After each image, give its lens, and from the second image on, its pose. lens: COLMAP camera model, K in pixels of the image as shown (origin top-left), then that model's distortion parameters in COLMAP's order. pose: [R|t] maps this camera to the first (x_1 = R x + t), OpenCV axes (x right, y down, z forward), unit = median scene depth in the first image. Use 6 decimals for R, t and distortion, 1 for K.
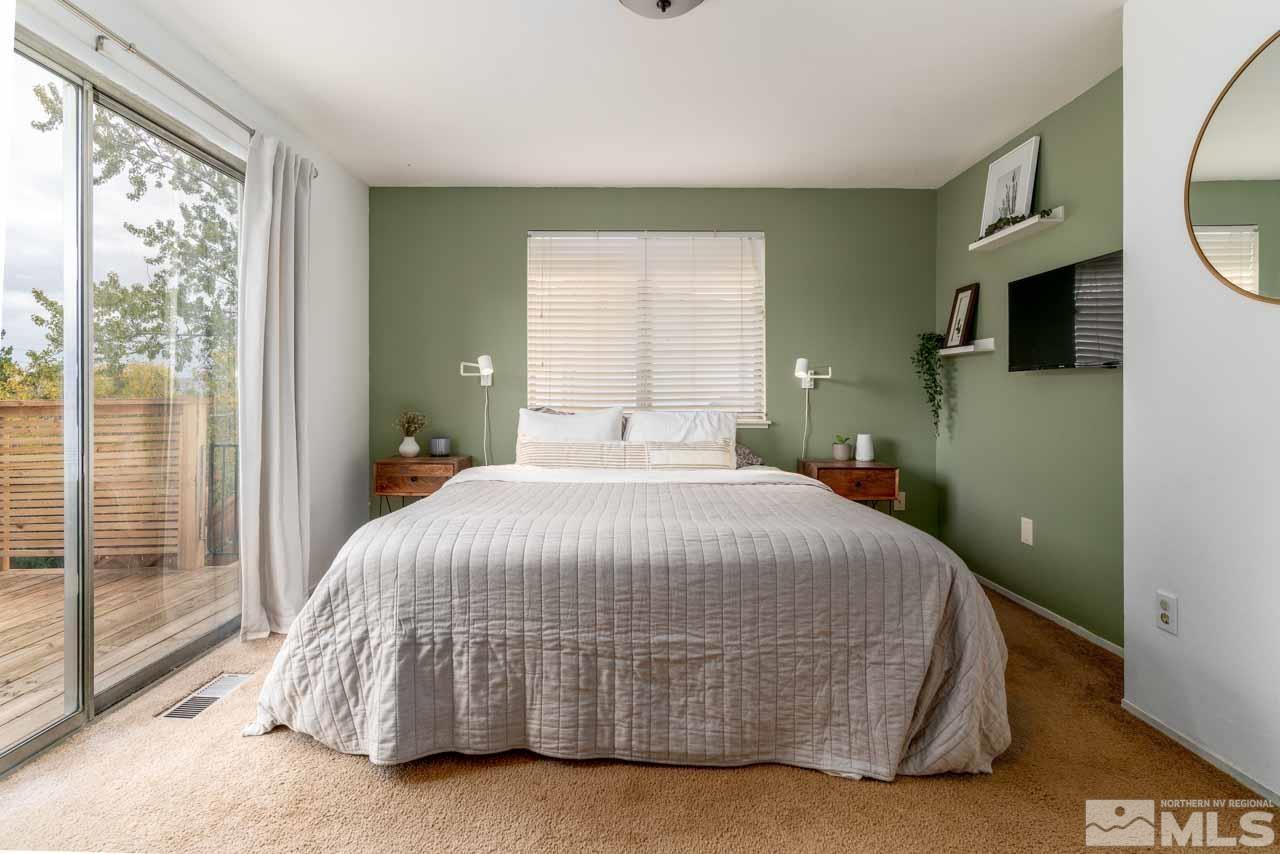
lens RADIAL K [[623.8, 0, 634.7], [0, 623.8, 399.7], [0, 0, 1]] dist [-0.000060, 0.000377]
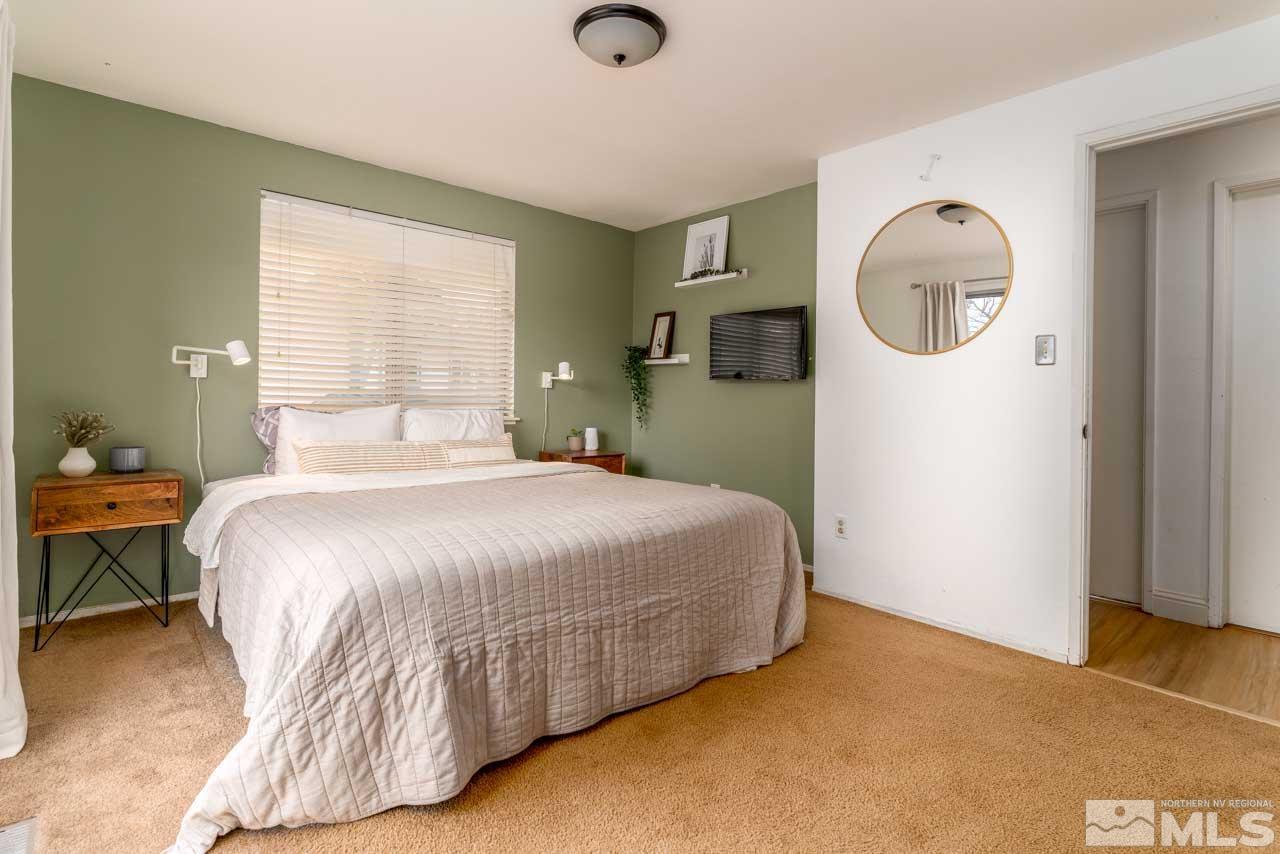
lens RADIAL K [[623.8, 0, 634.7], [0, 623.8, 399.7], [0, 0, 1]] dist [-0.000060, 0.000377]
pose [[0.740887, 0.004951, 0.671612, -0.768152], [-0.010084, 0.999942, 0.003753, -0.006971], [-0.671554, -0.009553, 0.740894, 0.133343]]
